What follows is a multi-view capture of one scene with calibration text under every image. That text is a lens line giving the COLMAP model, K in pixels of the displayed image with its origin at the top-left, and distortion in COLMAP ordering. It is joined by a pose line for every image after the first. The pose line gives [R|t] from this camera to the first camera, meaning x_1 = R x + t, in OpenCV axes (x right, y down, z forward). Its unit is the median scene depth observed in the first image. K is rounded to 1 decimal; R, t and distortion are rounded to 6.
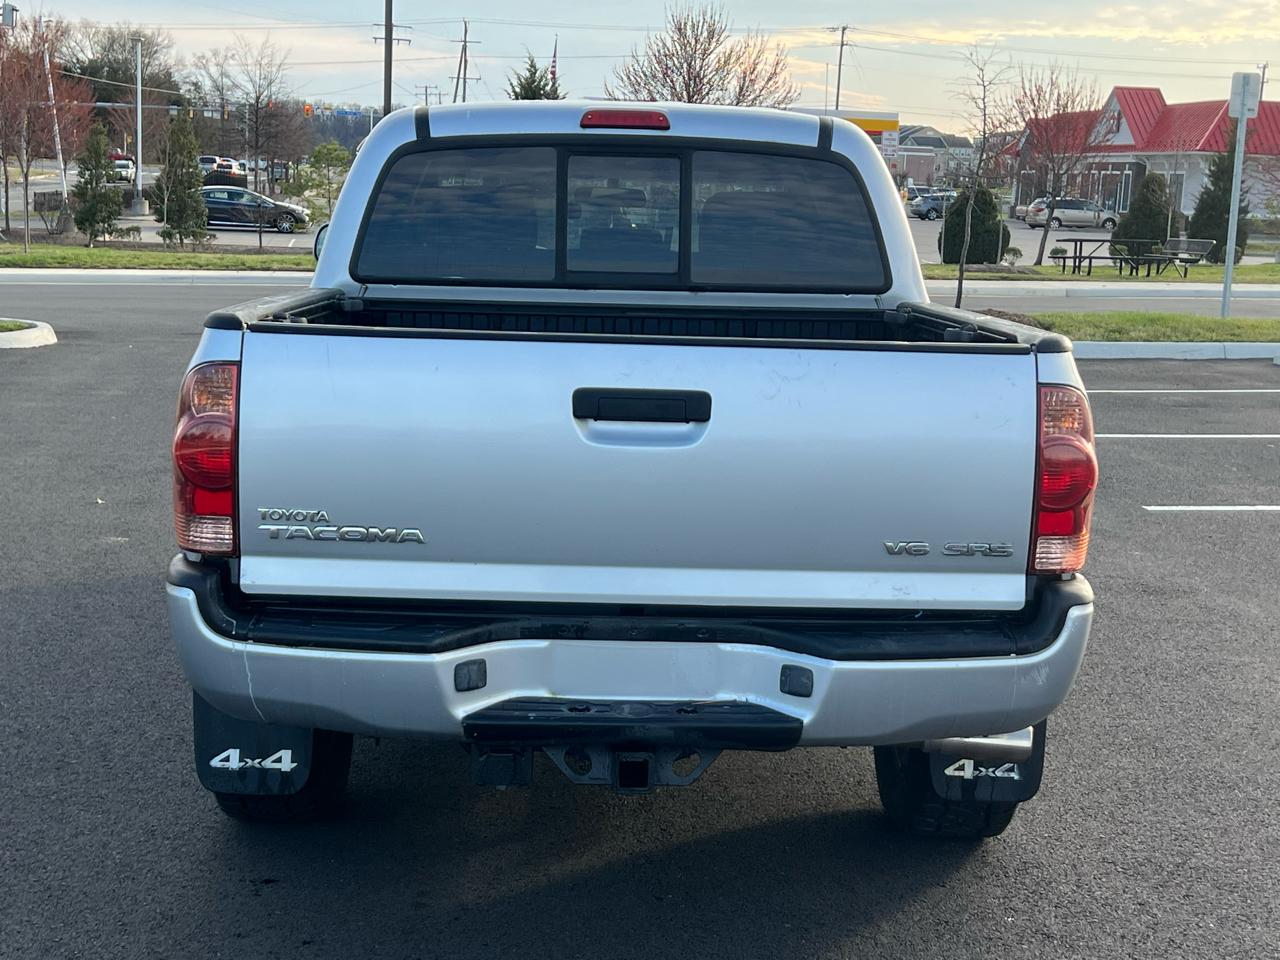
lens RADIAL K [[1909.8, 0, 640.1], [0, 1909.8, 491.6], [0, 0, 1]] dist [0.078639, 0.000000]
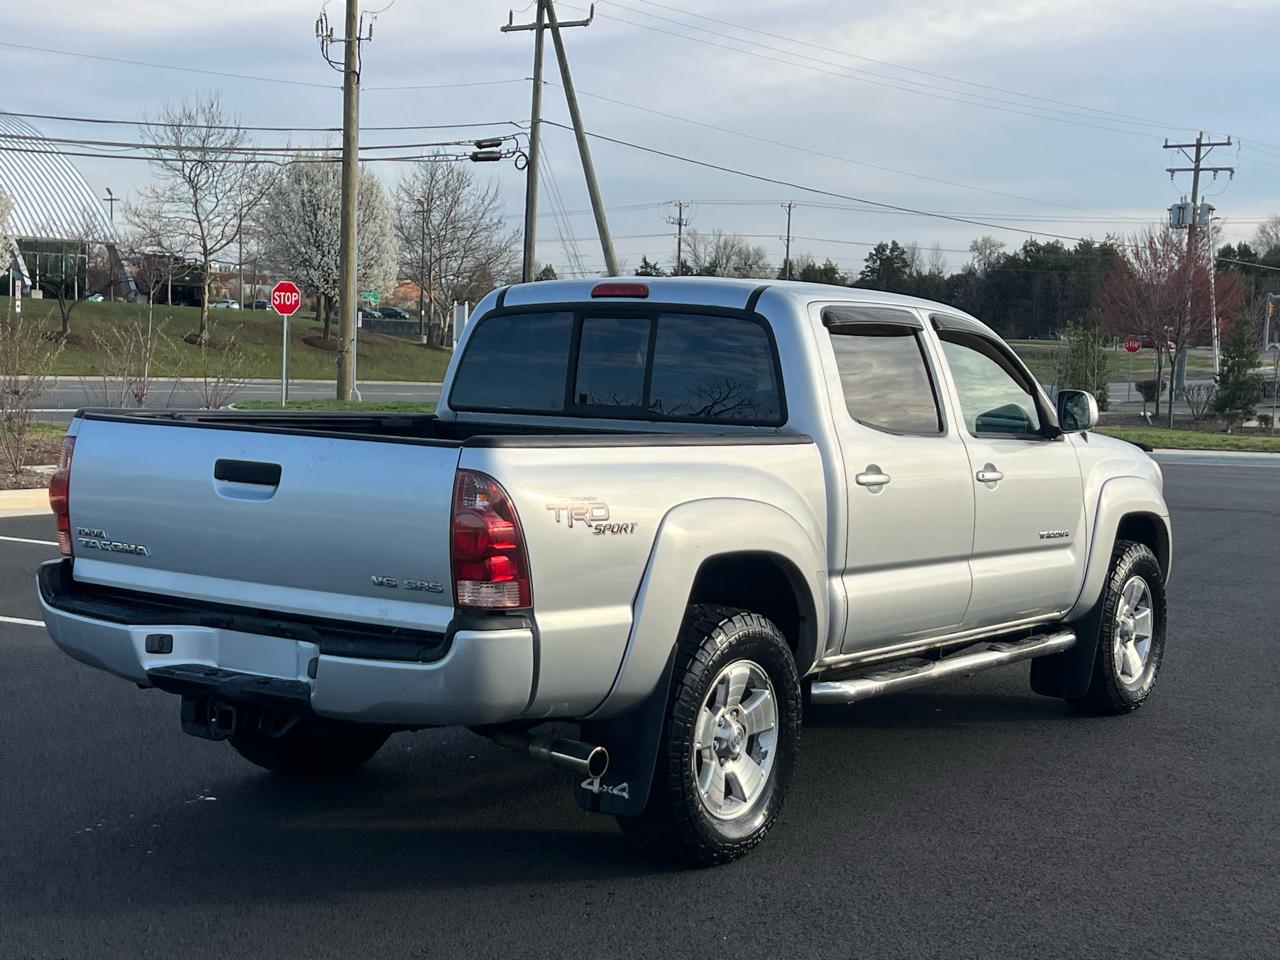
lens RADIAL K [[1909.8, 0, 646.1], [0, 1909.8, 477.8], [0, 0, 1]] dist [0.078639, 0.000000]
pose [[0.807963, 0.036405, -0.588107, 0.955688], [-0.098002, 0.992490, -0.073202, 0.032338], [0.581026, 0.116780, 0.805464, -0.030535]]
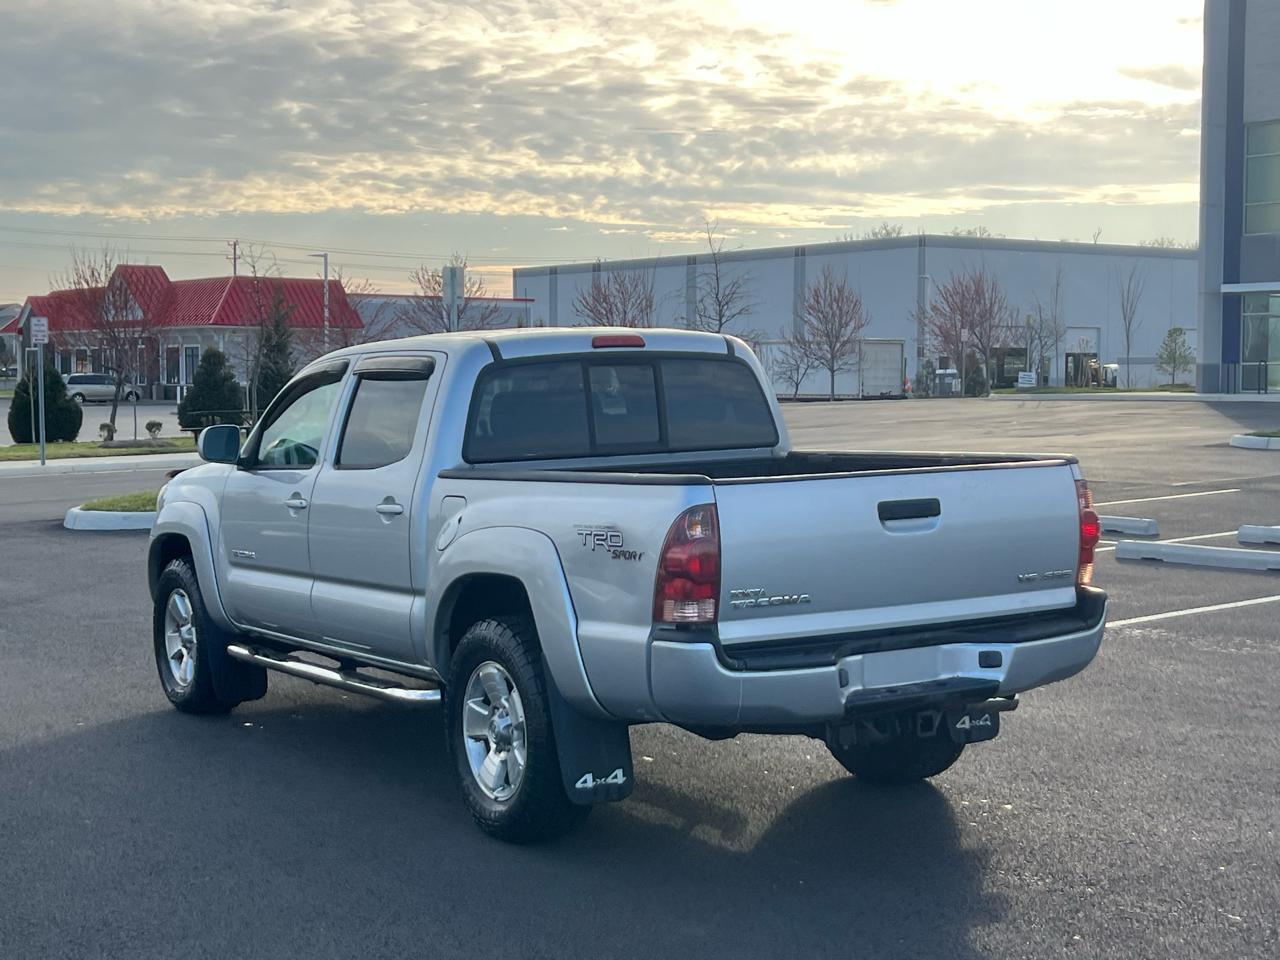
lens RADIAL K [[1909.8, 0, 641.6], [0, 1909.8, 472.3], [0, 0, 1]] dist [0.078639, 0.000000]
pose [[0.865561, -0.072098, 0.495586, -0.893565], [0.120190, 0.990567, -0.065808, 0.005259], [-0.486167, 0.116525, 0.866062, -0.330403]]
